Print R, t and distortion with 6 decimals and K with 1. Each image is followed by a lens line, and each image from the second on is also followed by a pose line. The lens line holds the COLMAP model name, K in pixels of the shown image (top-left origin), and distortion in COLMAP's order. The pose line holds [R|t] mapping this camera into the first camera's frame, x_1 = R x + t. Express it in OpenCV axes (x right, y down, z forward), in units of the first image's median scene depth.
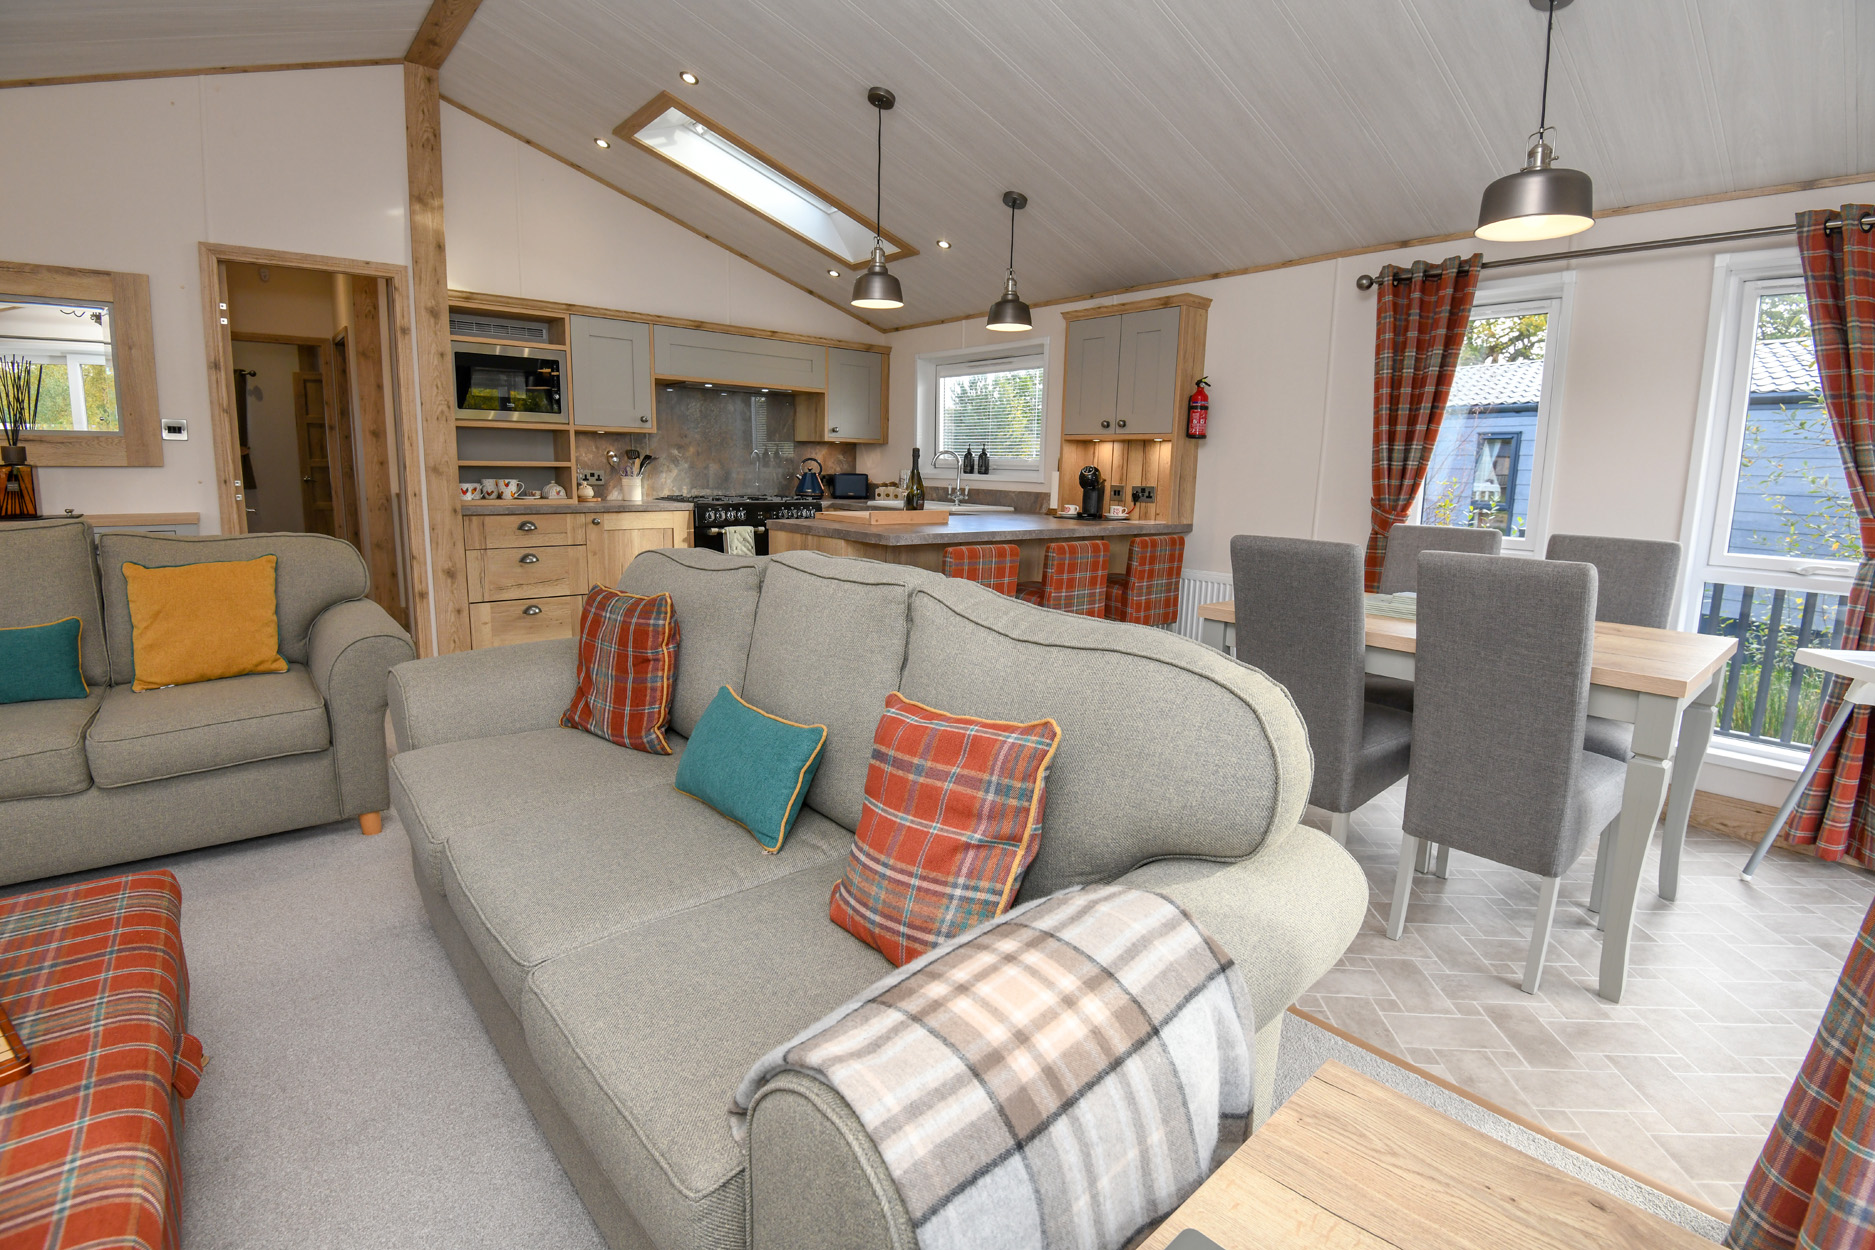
lens RADIAL K [[868.1, 0, 945.8], [0, 868.1, 605.9], [0, 0, 1]] dist [-0.004730, -0.024145]
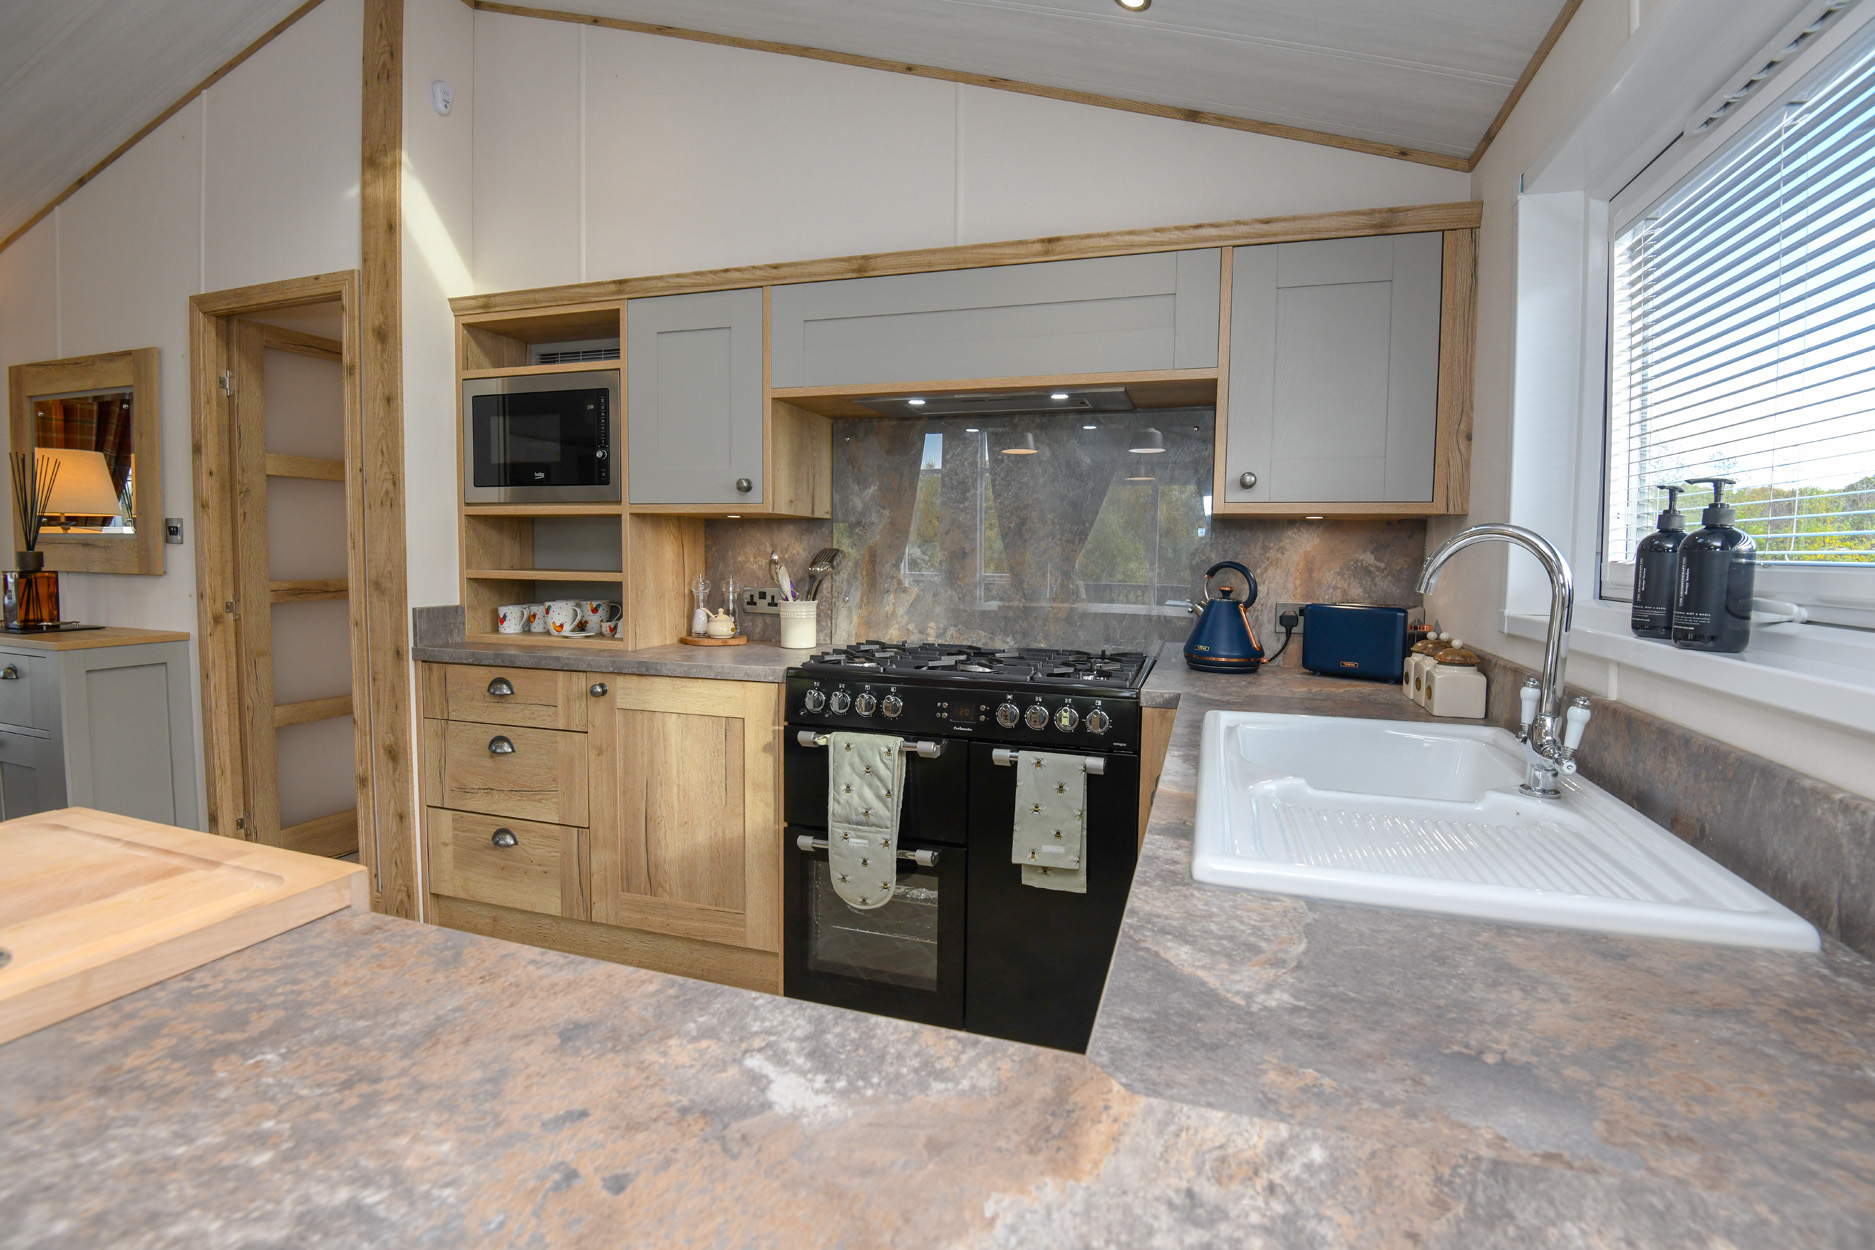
lens RADIAL K [[868.1, 0, 945.8], [0, 868.1, 605.9], [0, 0, 1]] dist [-0.004730, -0.024145]
pose [[0.520272, 0.037894, -0.853159, 0.133891], [-0.136693, 0.989830, -0.039394, -0.158189], [0.842990, 0.137117, 0.520161, 0.927824]]
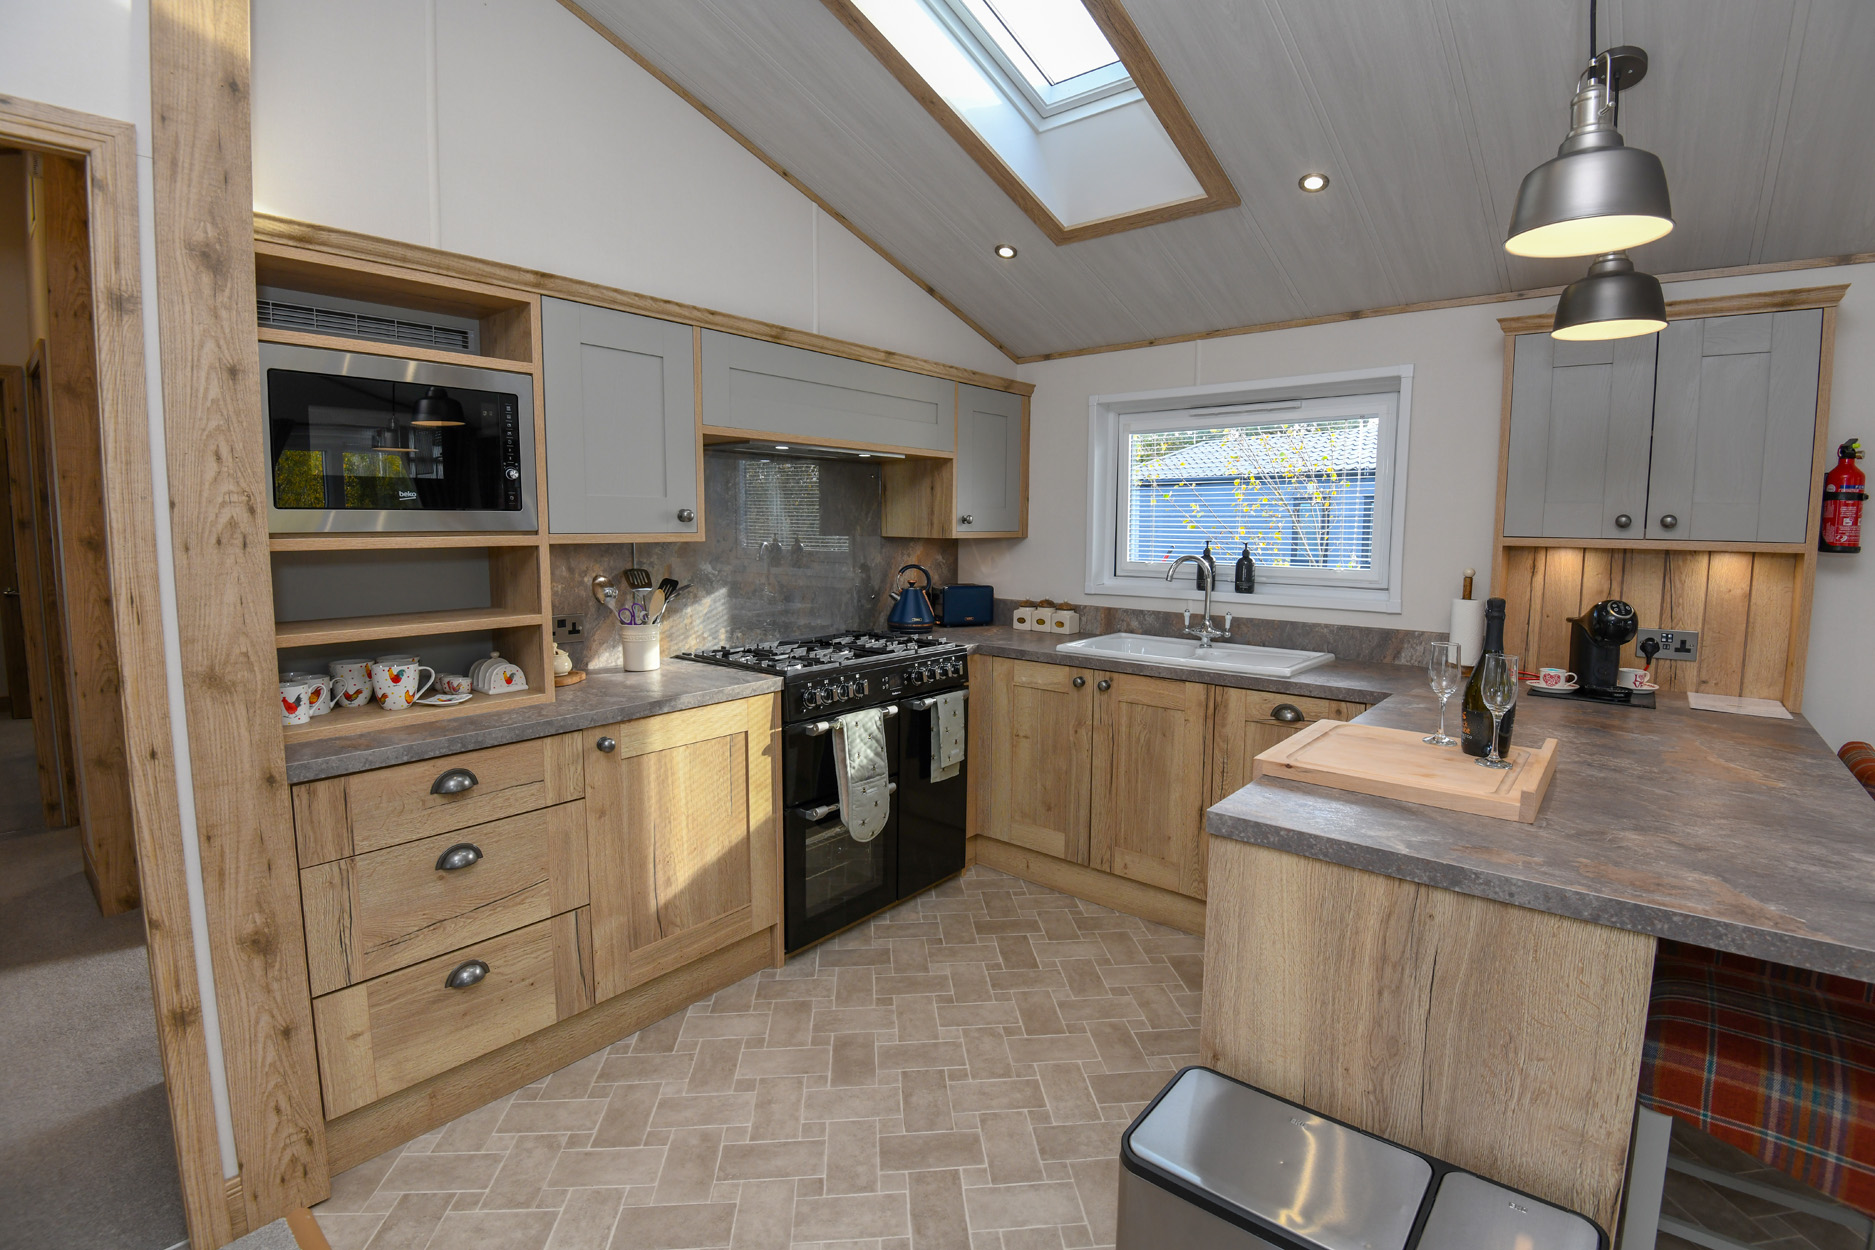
lens RADIAL K [[868.1, 0, 945.8], [0, 868.1, 605.9], [0, 0, 1]] dist [-0.004730, -0.024145]
pose [[0.985319, -0.032820, 0.167538, -0.310822], [0.042800, 0.997495, -0.056312, -0.140832], [-0.165270, 0.062656, 0.984256, 0.533097]]
